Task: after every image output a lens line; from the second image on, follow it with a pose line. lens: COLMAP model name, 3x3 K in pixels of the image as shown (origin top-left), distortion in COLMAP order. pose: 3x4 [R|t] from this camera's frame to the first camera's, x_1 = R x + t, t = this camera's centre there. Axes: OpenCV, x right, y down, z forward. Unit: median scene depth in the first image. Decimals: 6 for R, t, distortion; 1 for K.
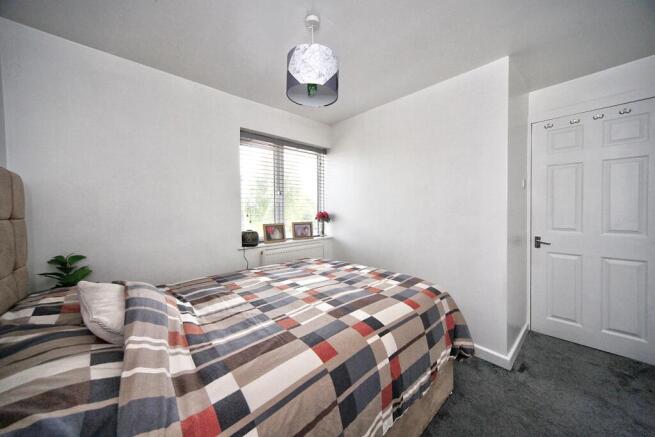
lens RADIAL K [[239.4, 0, 330.3], [0, 239.4, 211.3], [0, 0, 1]] dist [0.003146, 0.000116]
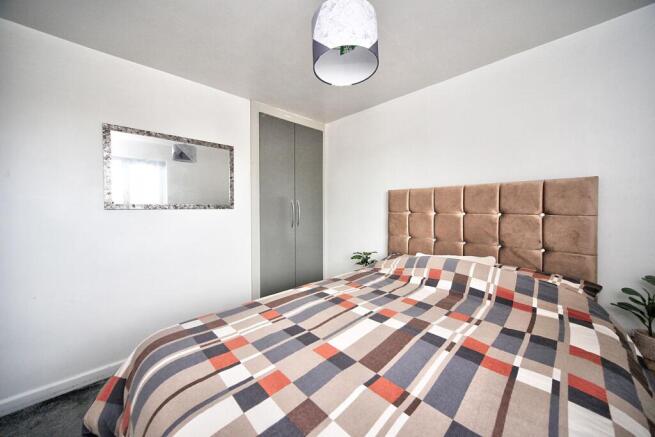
lens RADIAL K [[229.3, 0, 328.0], [0, 229.3, 215.4], [0, 0, 1]] dist [-0.000343, 0.000172]
pose [[-0.999235, 0.013252, -0.036788, -0.356399], [0.012542, 0.999732, 0.019471, -0.013271], [0.037036, 0.018995, -0.999133, 1.784945]]
